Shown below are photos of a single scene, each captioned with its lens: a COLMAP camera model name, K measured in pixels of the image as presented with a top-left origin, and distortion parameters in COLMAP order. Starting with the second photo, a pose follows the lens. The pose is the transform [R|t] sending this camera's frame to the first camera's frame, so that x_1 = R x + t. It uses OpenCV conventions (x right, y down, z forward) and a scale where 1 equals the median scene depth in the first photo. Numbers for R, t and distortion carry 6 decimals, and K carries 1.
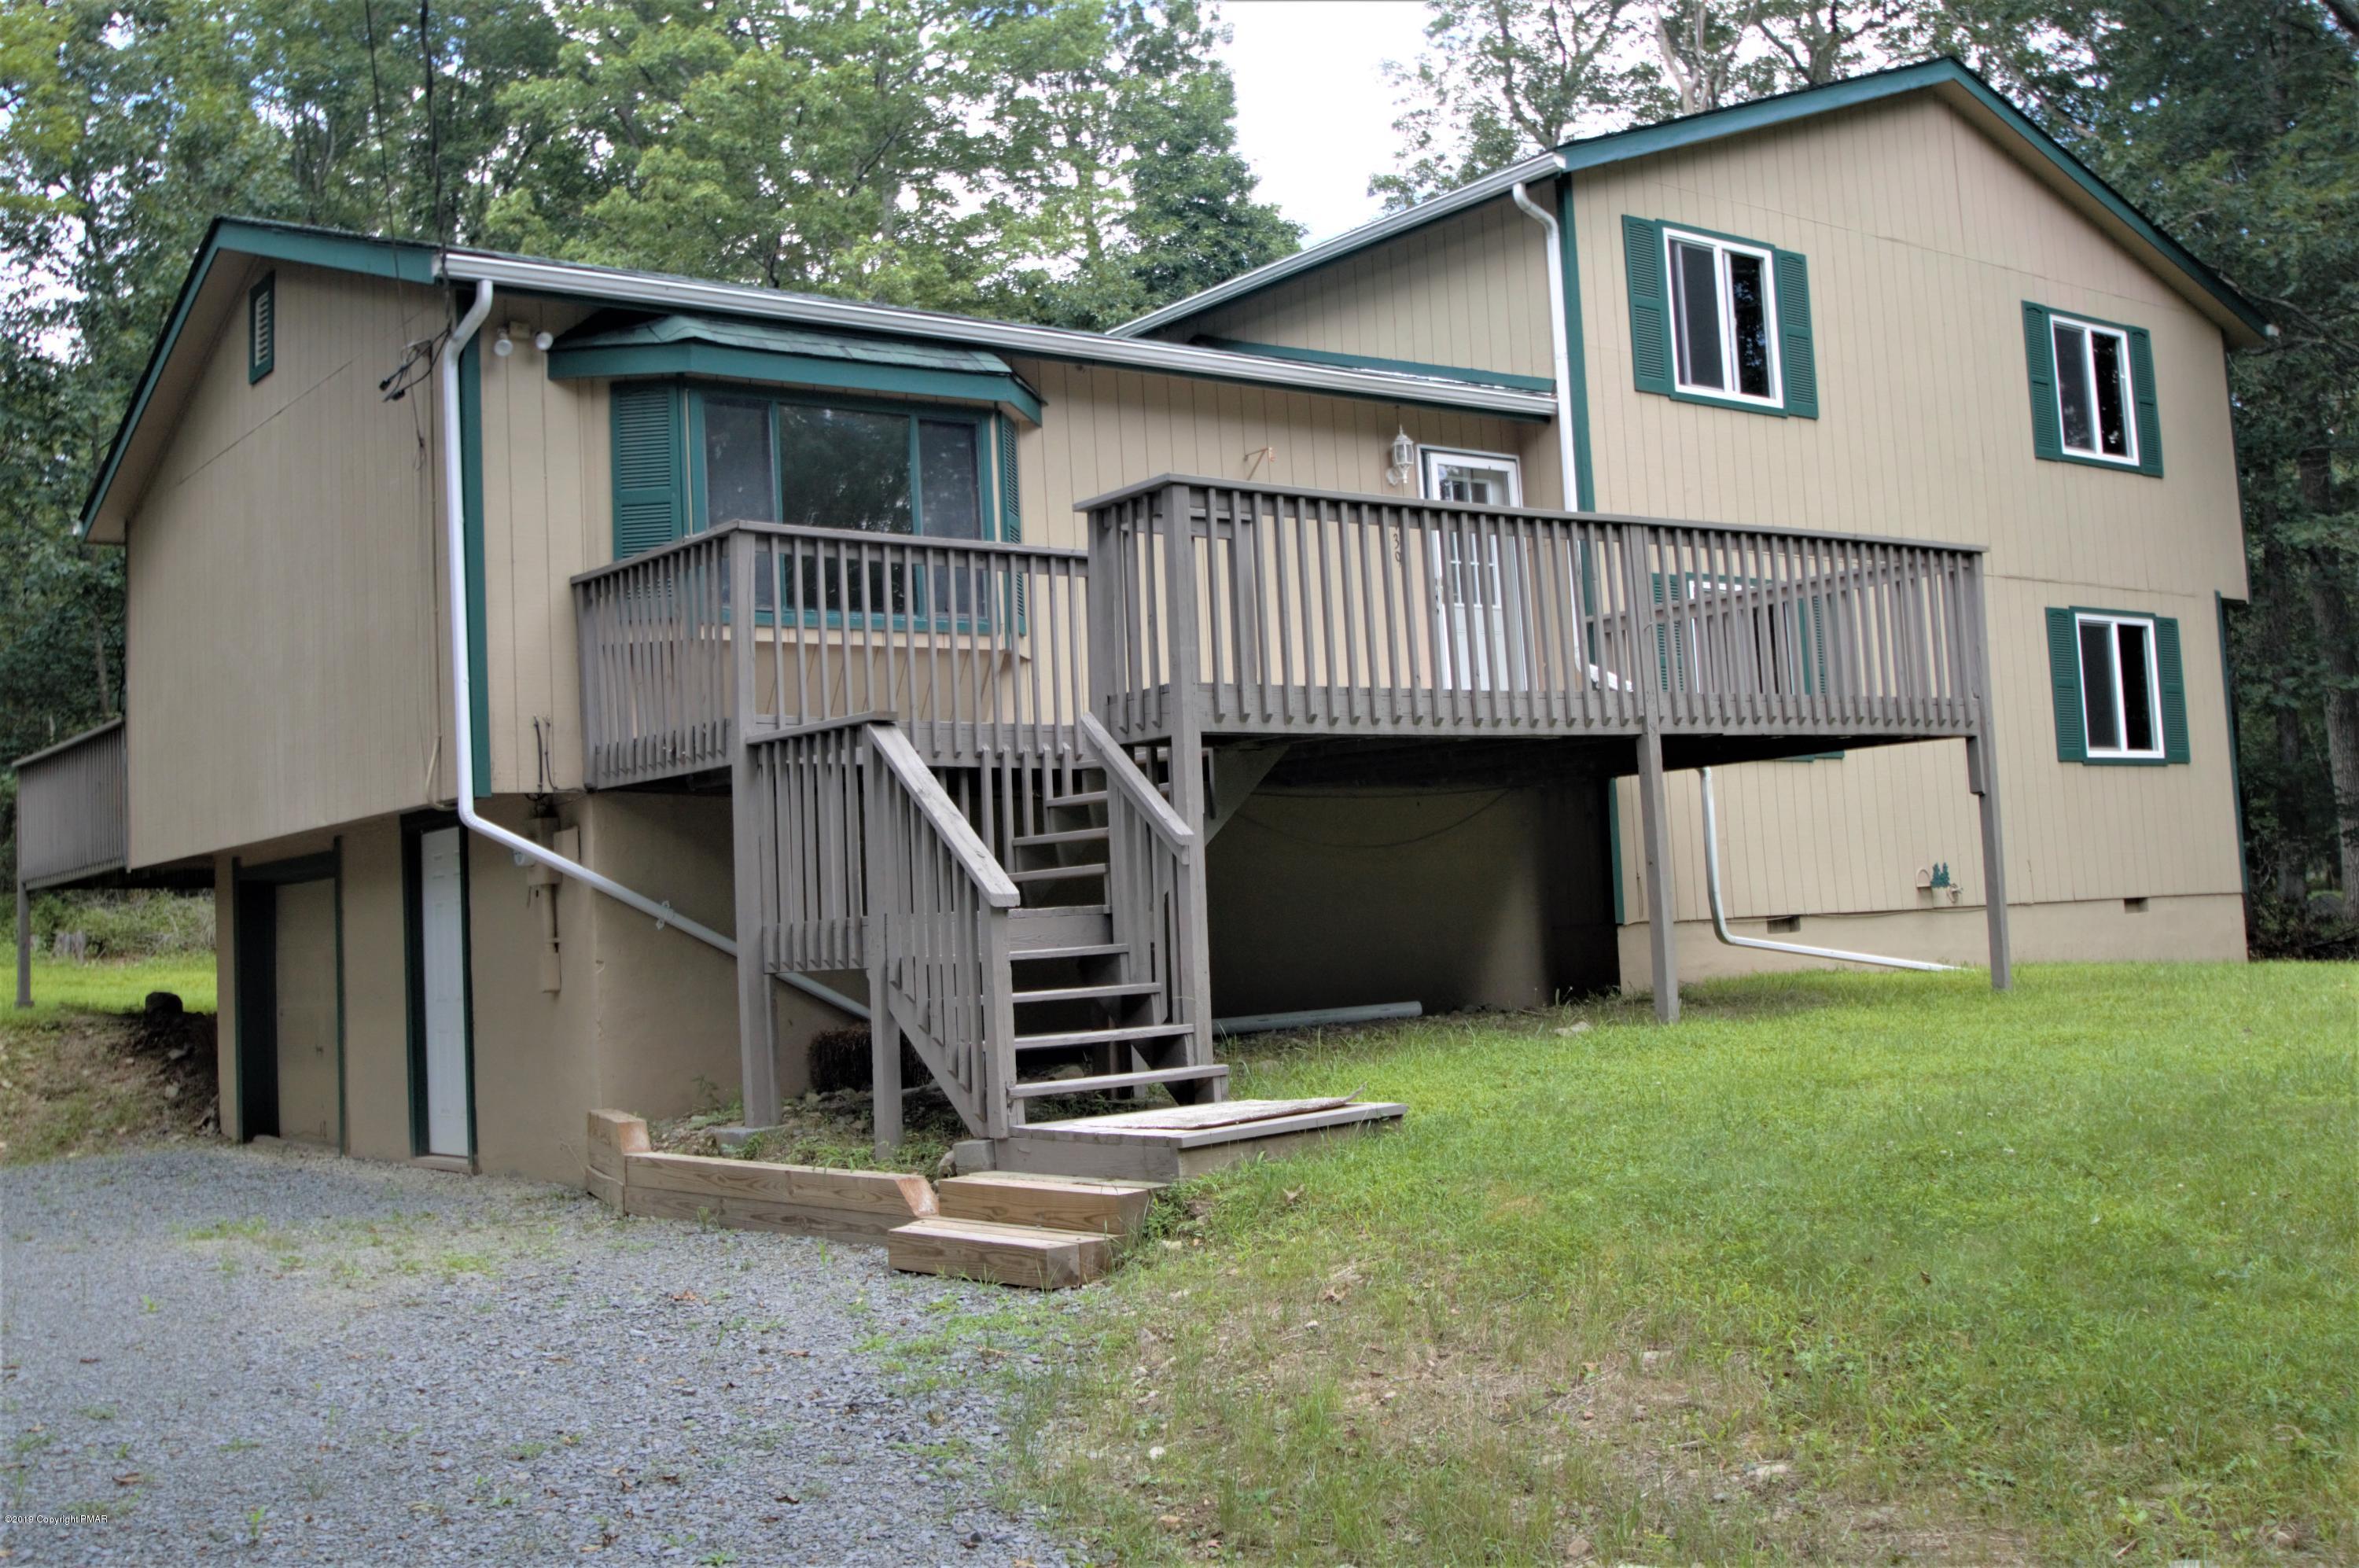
lens RADIAL K [[2488.2, 0, 1178.1], [0, 2488.2, 778.8], [0, 0, 1]] dist [-0.072573, 0.000000]
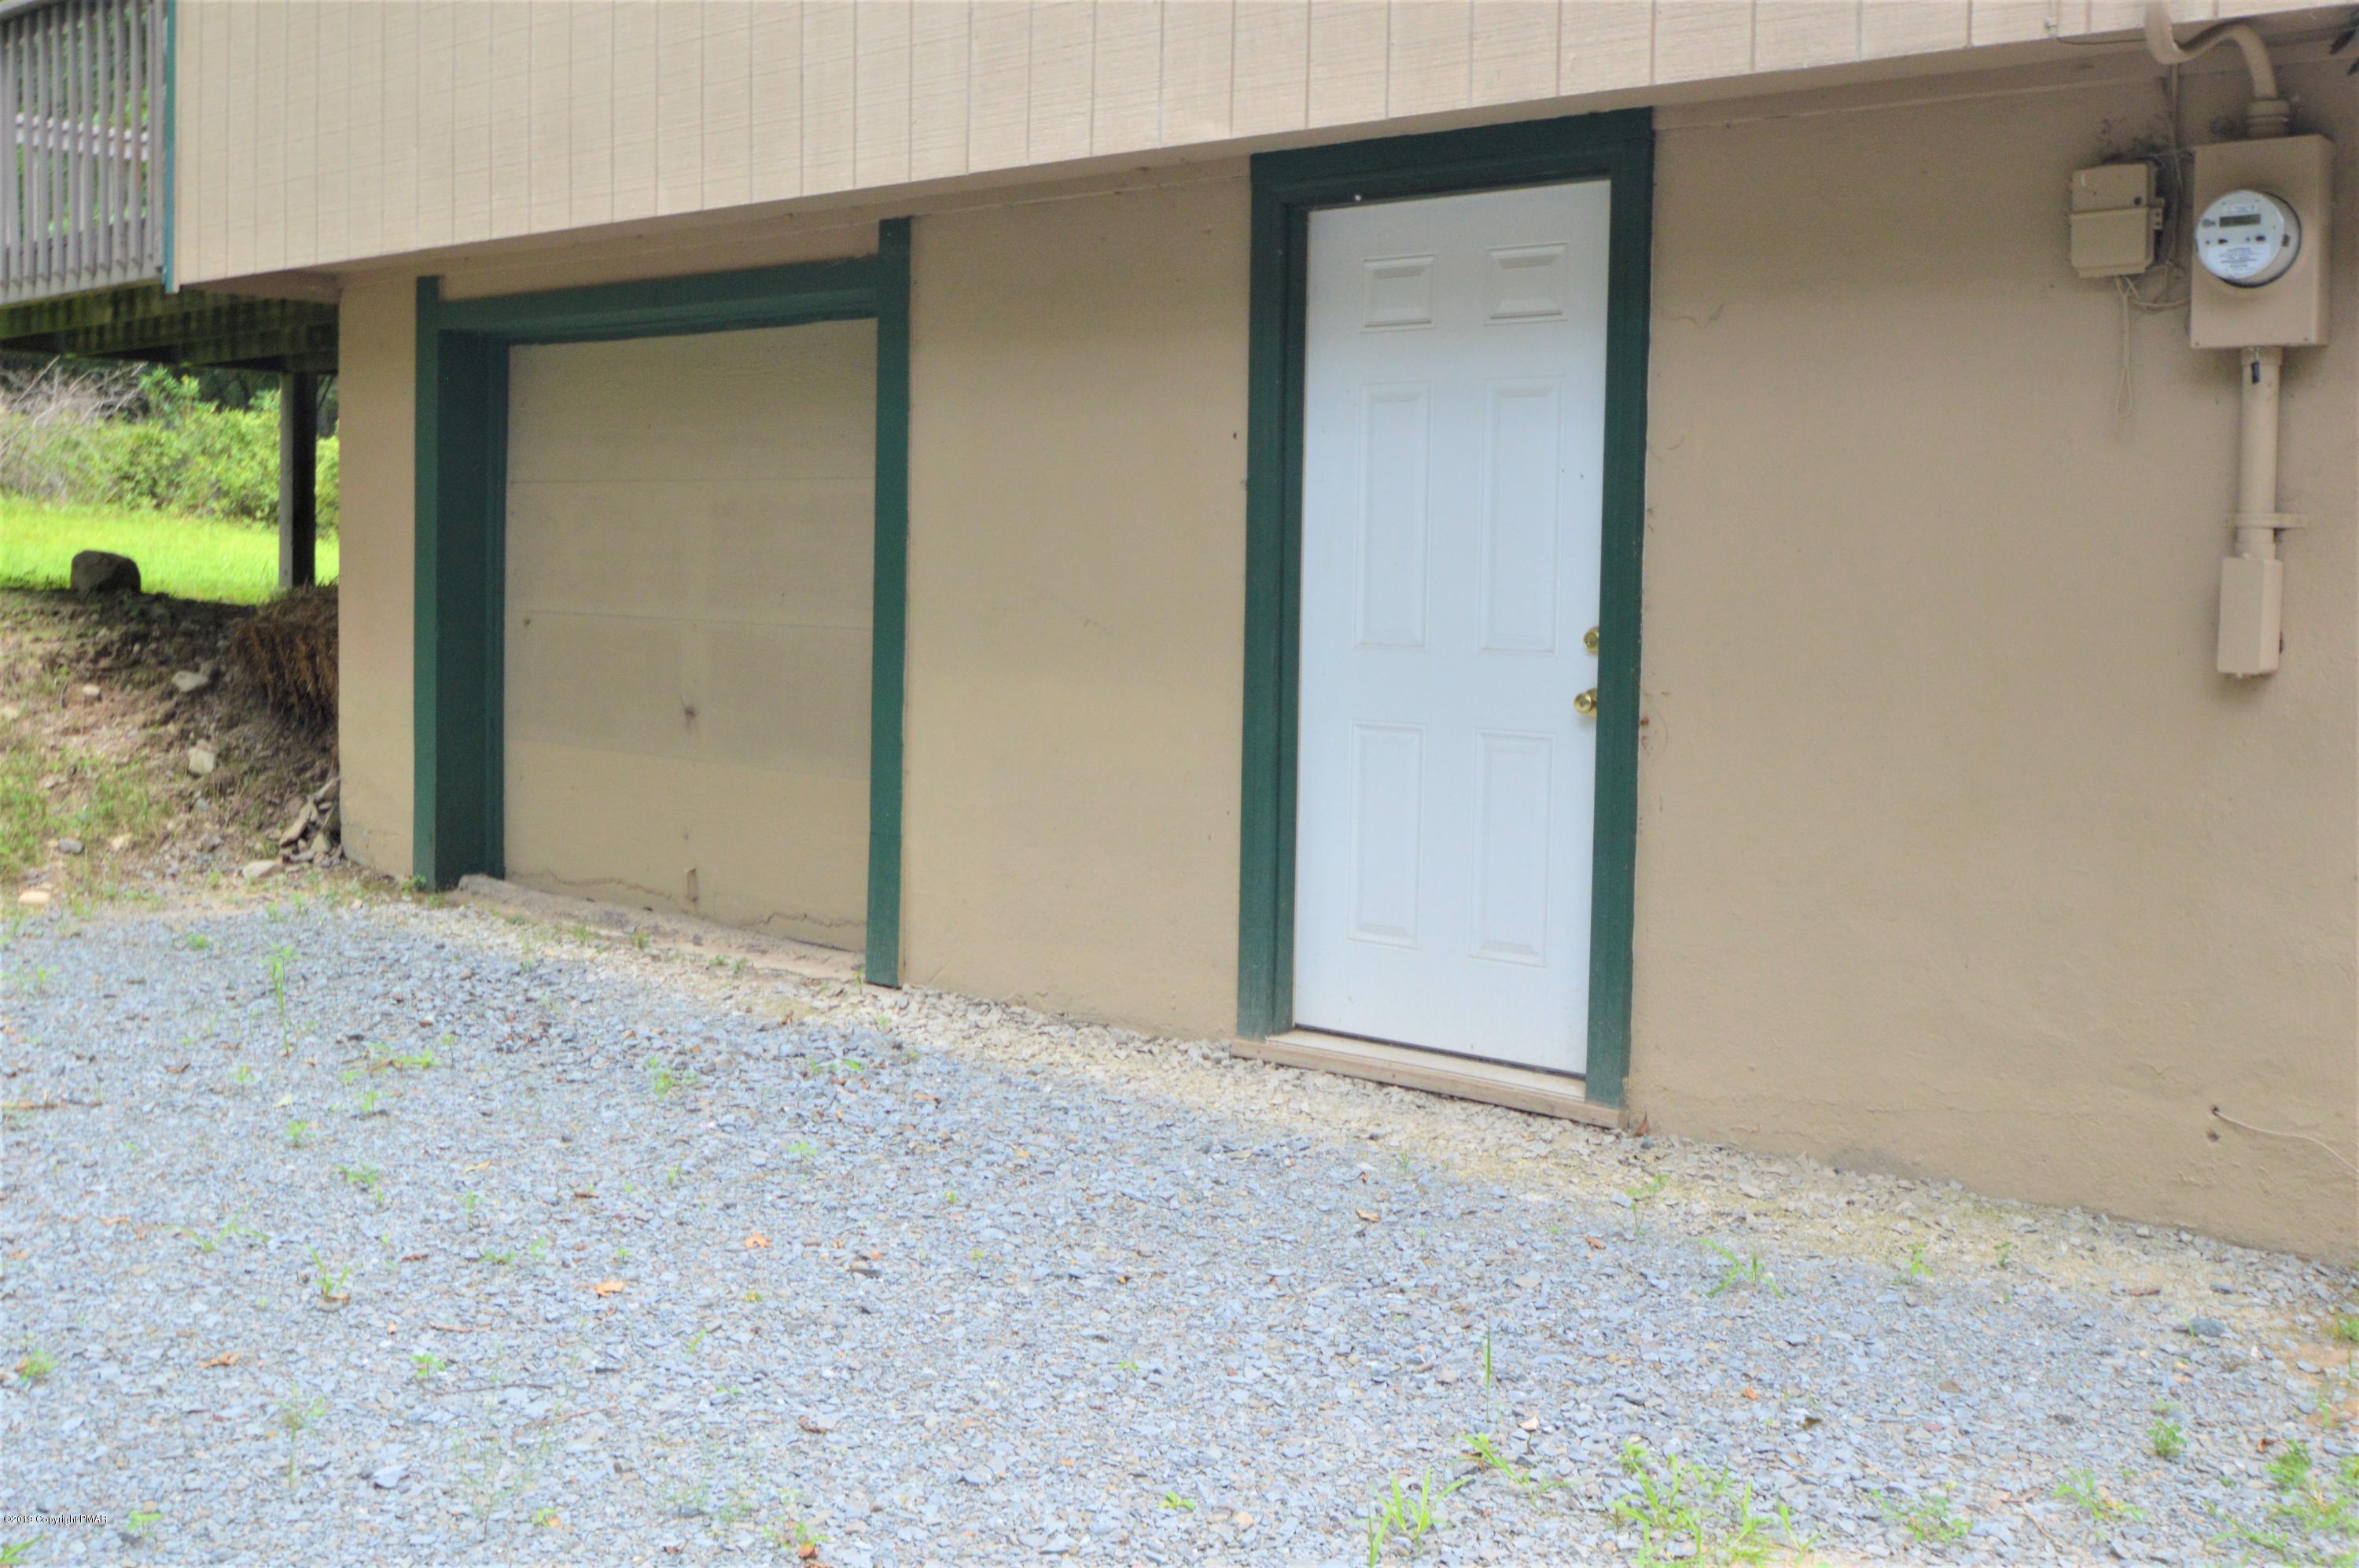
lens RADIAL K [[2584.4, 0, 1180.2], [0, 2584.4, 778.7], [0, 0, 1]] dist [-0.015866, 0.000000]
pose [[0.982519, 0.057229, 0.177147, -0.325699], [-0.082518, 0.986868, 0.138858, 0.046216], [-0.166874, -0.151049, 0.974339, 0.493233]]
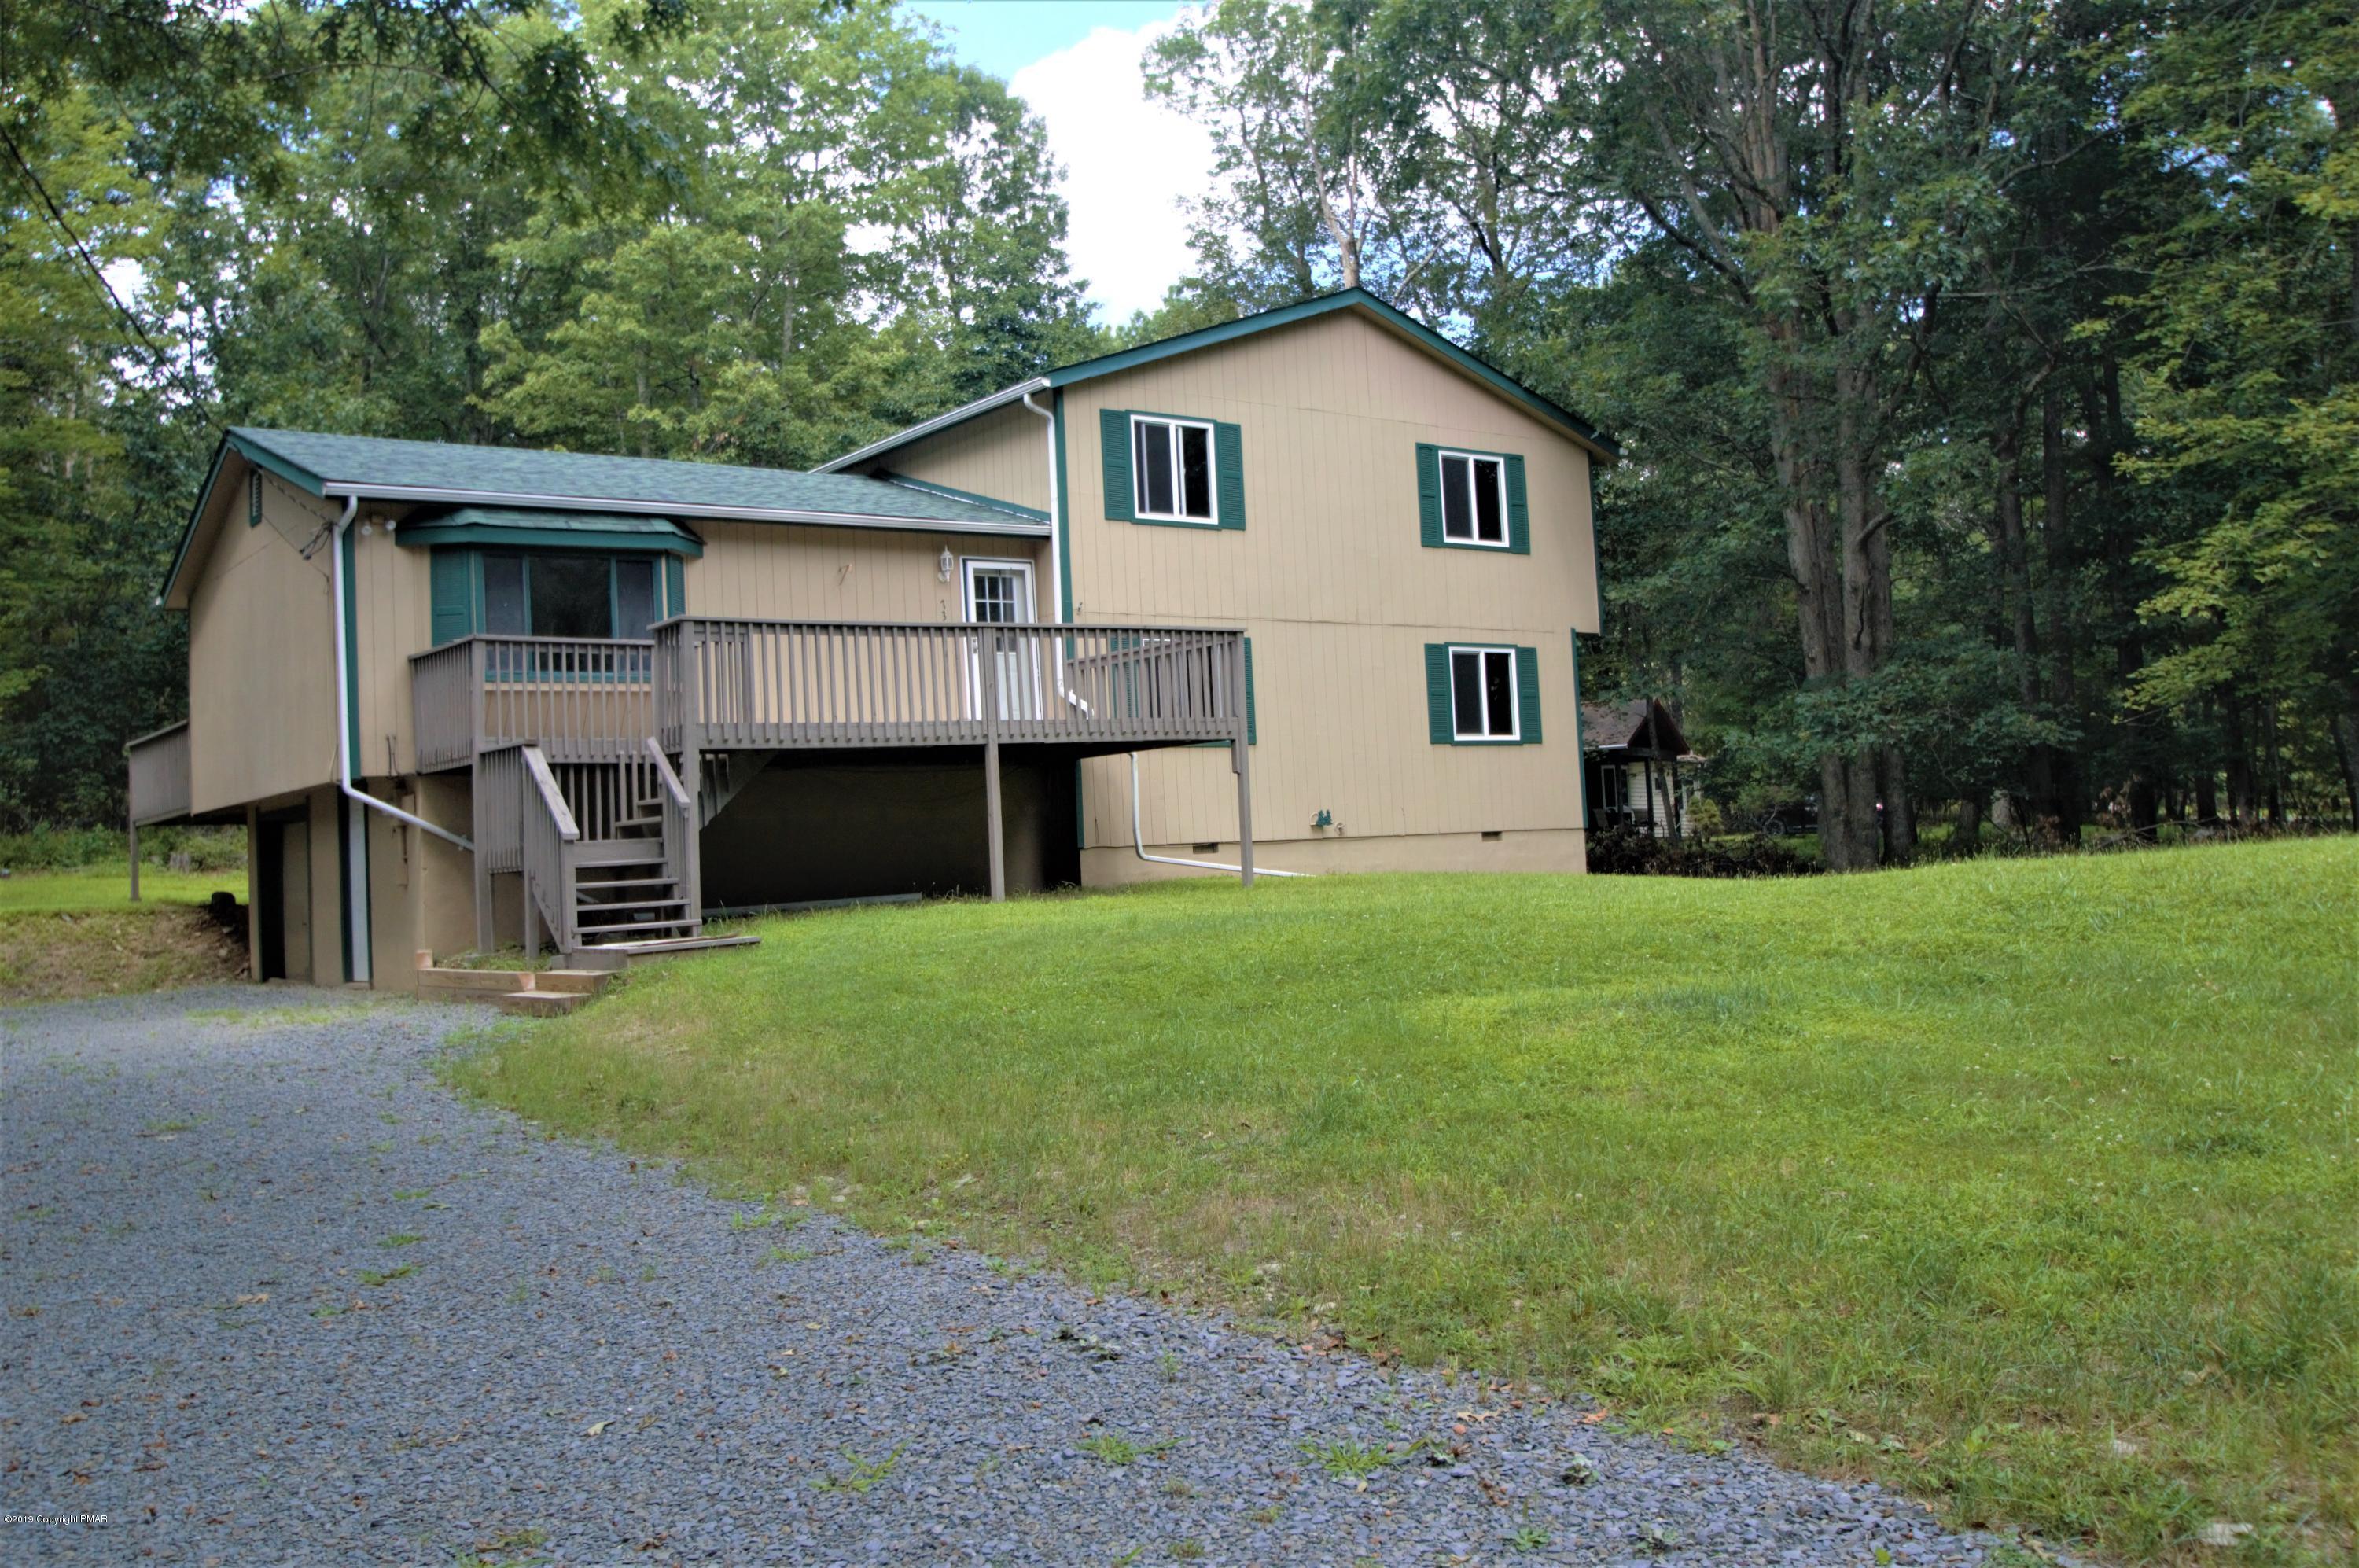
lens RADIAL K [[2156.5, 0, 1178.4], [0, 2156.5, 780.0], [0, 0, 1]] dist [-0.063700, 0.000000]
pose [[0.999973, -0.000092, -0.007308, 0.233313], [0.000290, 0.999629, 0.027220, -0.023710], [0.007303, -0.027221, 0.999603, -0.395697]]
